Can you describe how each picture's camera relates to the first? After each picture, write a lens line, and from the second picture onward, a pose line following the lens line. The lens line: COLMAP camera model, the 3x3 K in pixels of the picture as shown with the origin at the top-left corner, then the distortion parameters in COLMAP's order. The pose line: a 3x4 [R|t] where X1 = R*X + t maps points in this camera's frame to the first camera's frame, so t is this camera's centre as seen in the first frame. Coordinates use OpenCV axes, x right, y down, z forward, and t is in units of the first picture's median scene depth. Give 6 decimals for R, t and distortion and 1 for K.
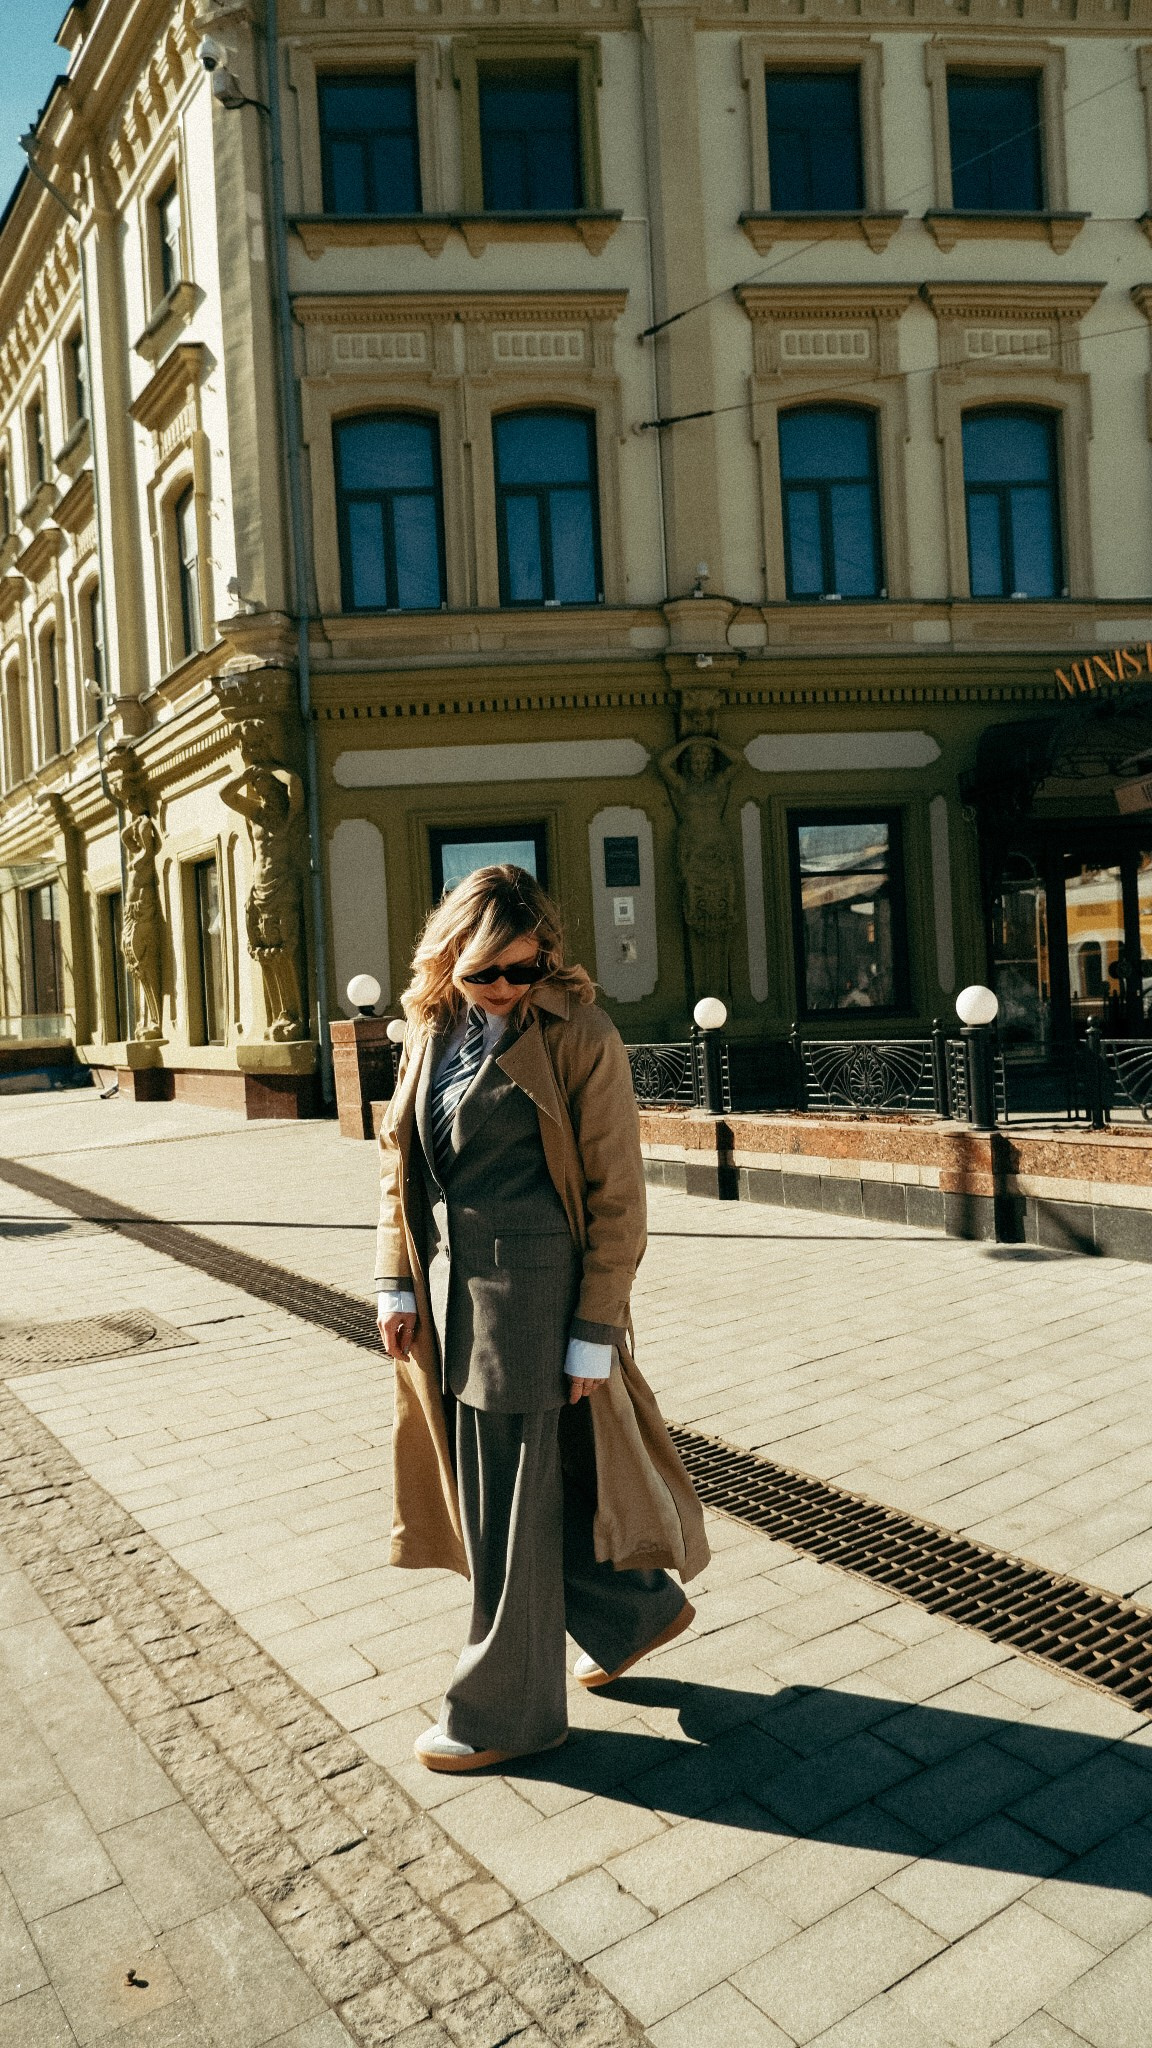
lens RADIAL K [[1339.9, 0, 573.1], [0, 1339.9, 1017.2], [0, 0, 1]] dist [-0.013597, 0.002532]
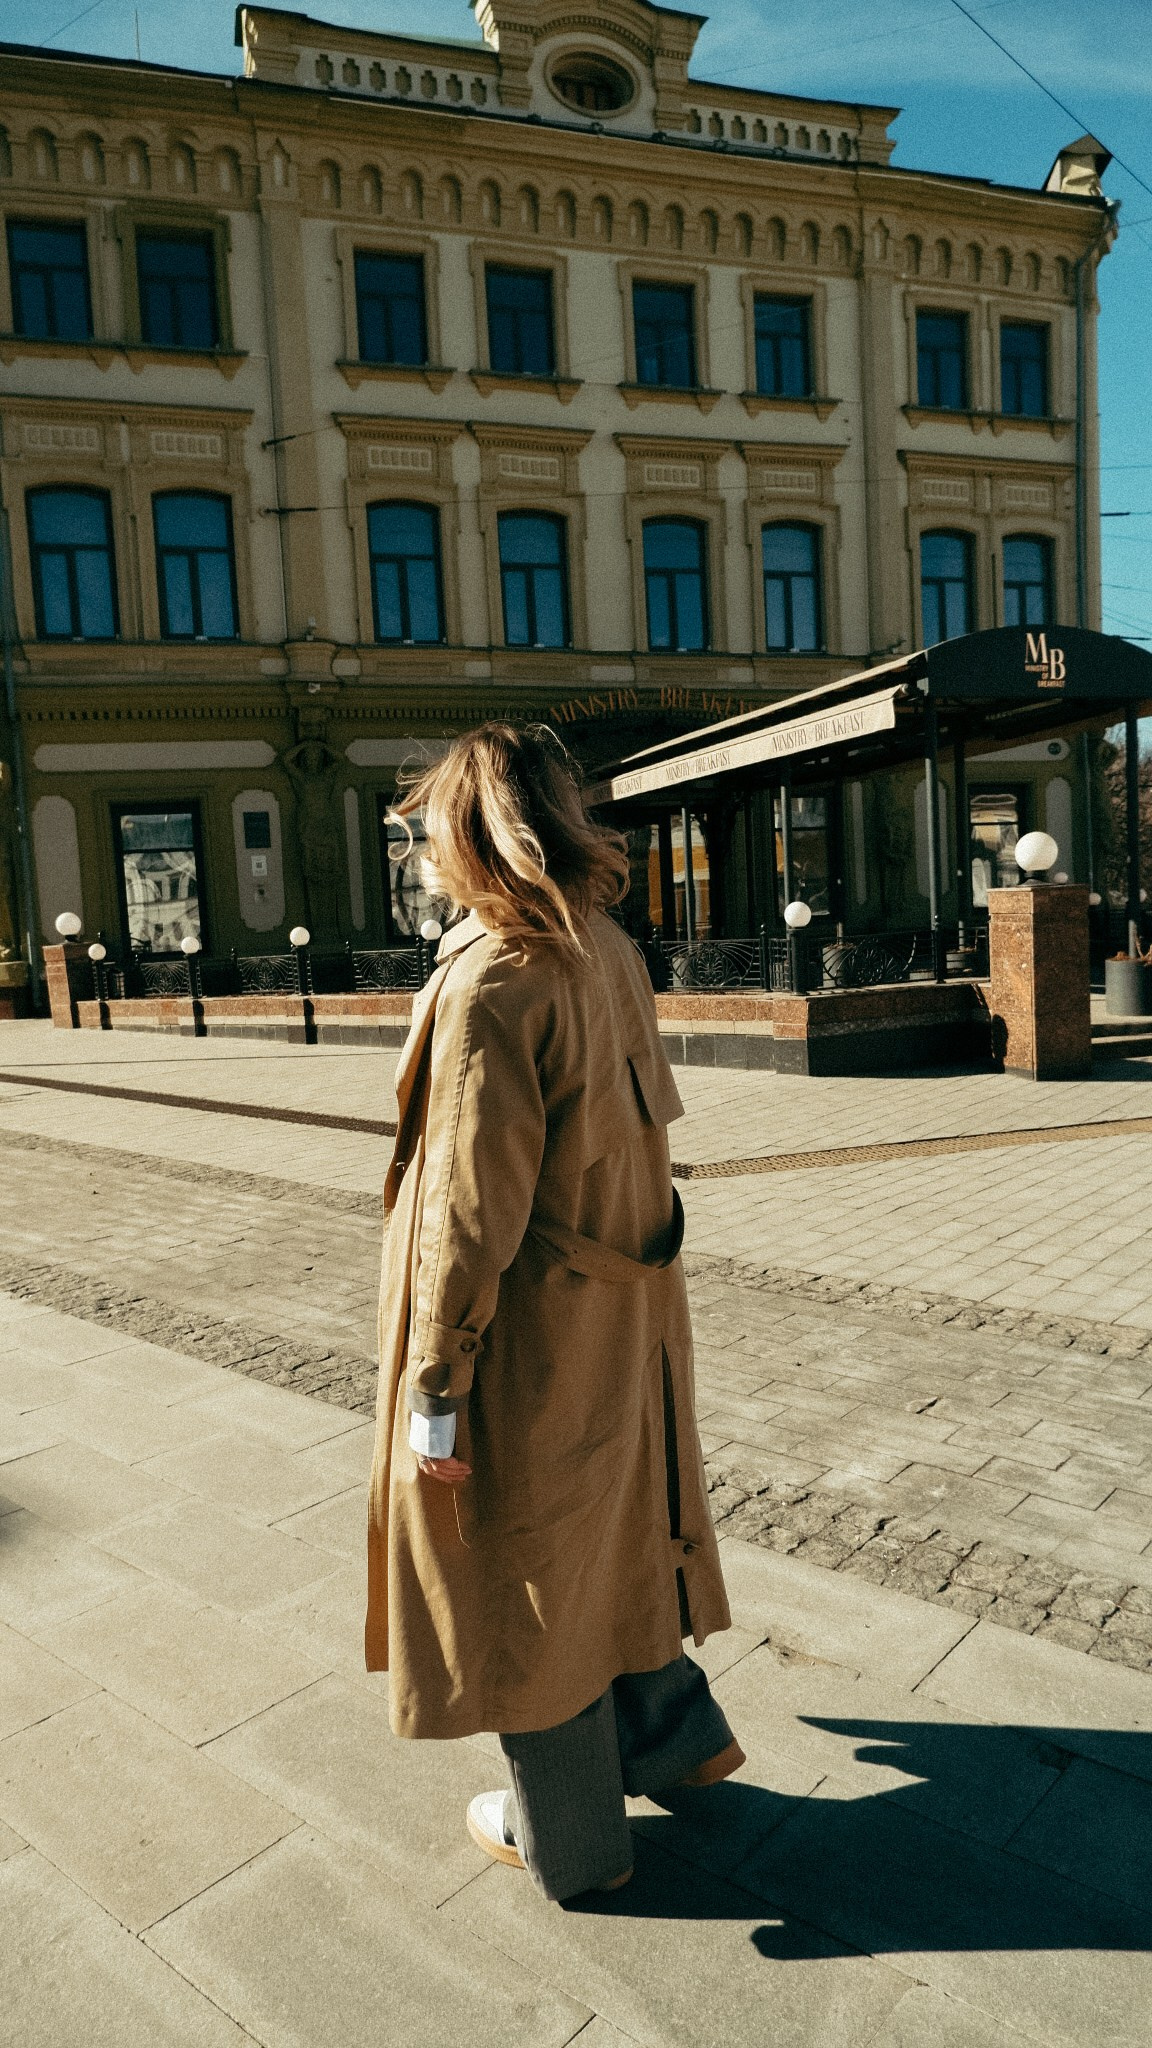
lens RADIAL K [[1339.9, 0, 574.7], [0, 1339.9, 1019.8], [0, 0, 1]] dist [-0.013597, 0.002532]
pose [[0.969710, -0.020259, 0.243418, 0.014160], [0.007535, 0.998561, 0.053090, 0.008813], [-0.244143, -0.049648, 0.968467, -0.432411]]
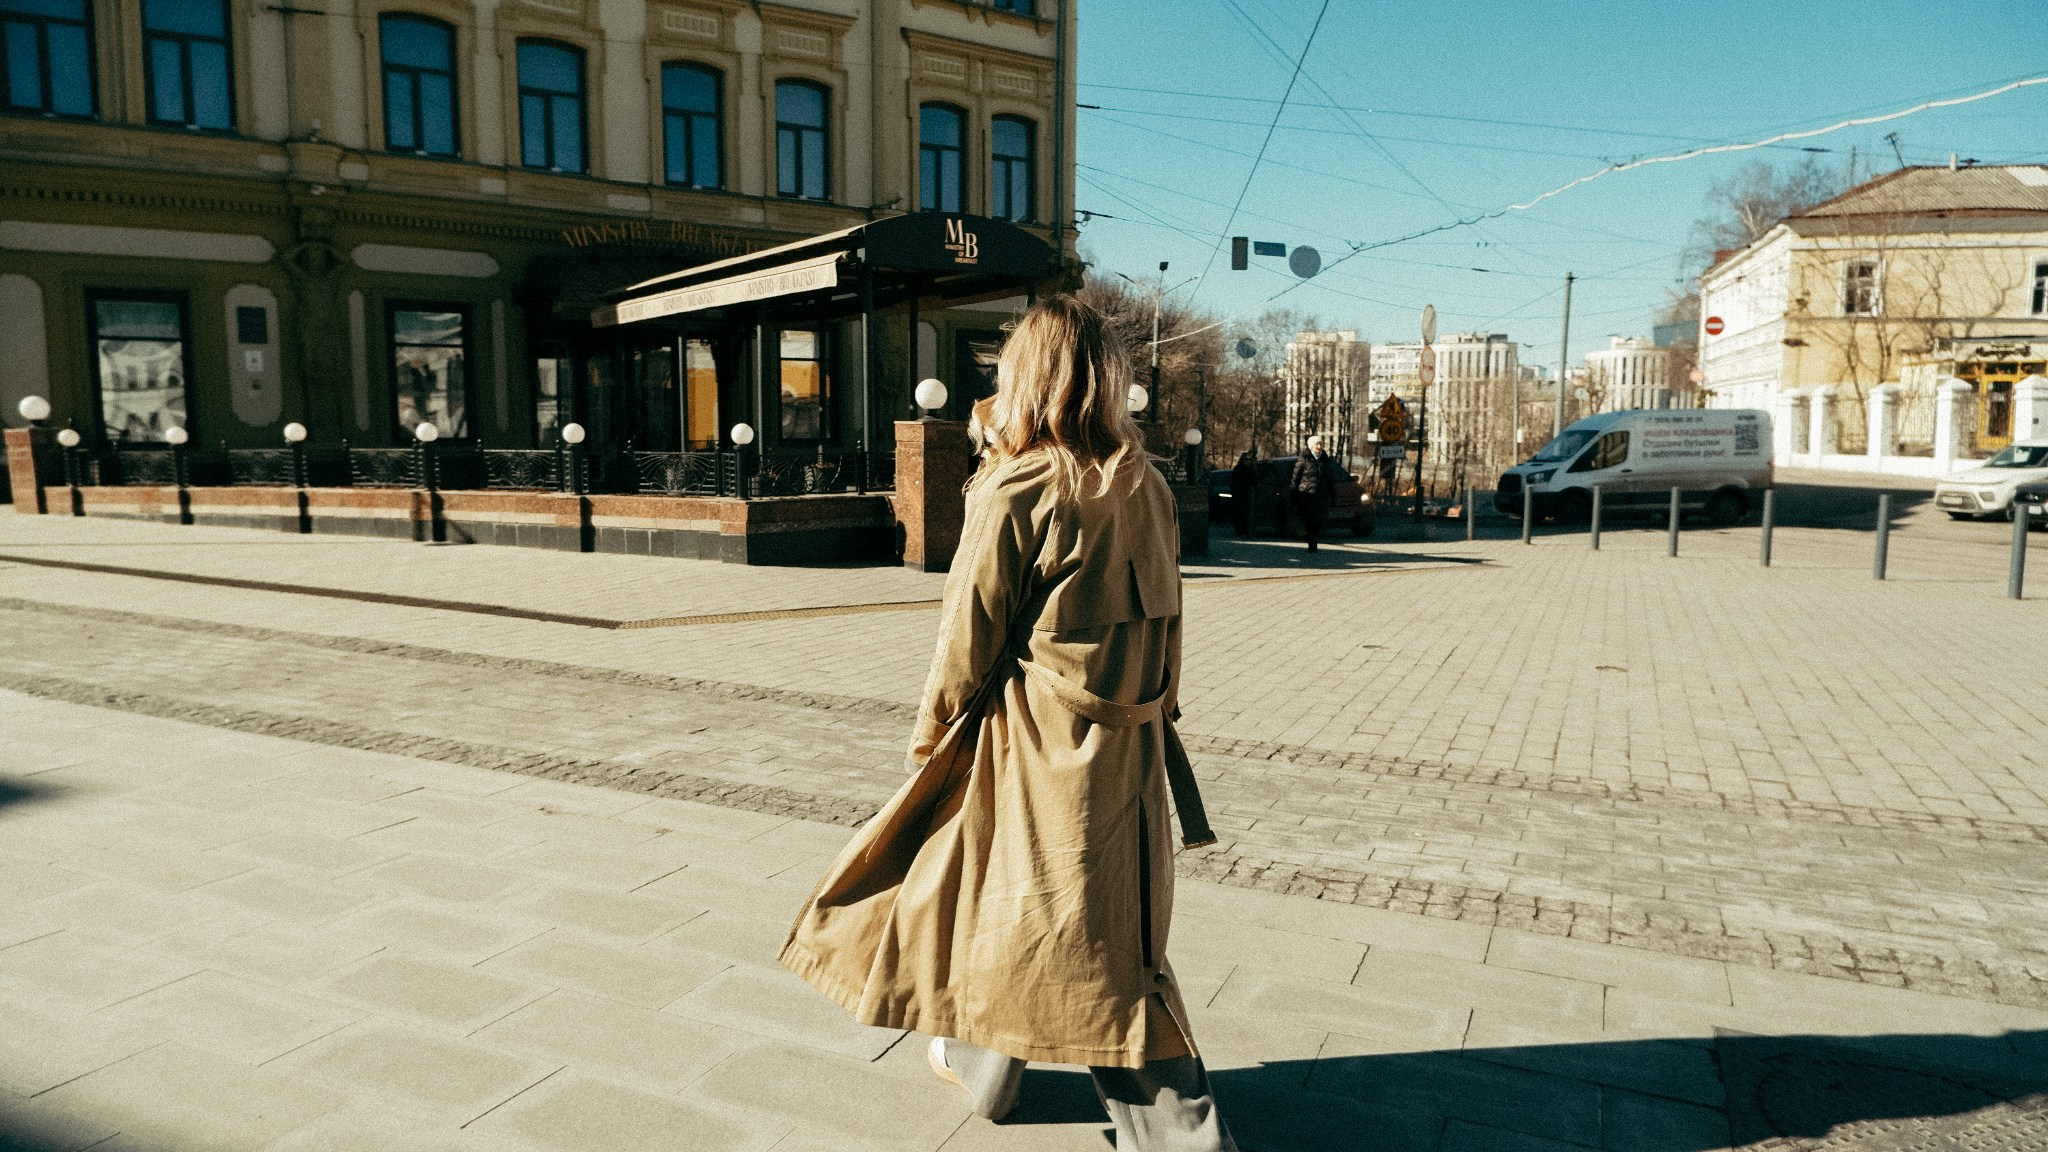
lens RADIAL K [[1339.9, 0, 1043.4], [0, 1339.9, 573.1], [0, 0, 1]] dist [-0.013597, 0.002532]
pose [[0.852929, -0.006078, 0.521992, 0.012730], [-0.035916, 0.996879, 0.070294, 0.013825], [-0.520791, -0.078704, 0.850049, -0.629048]]
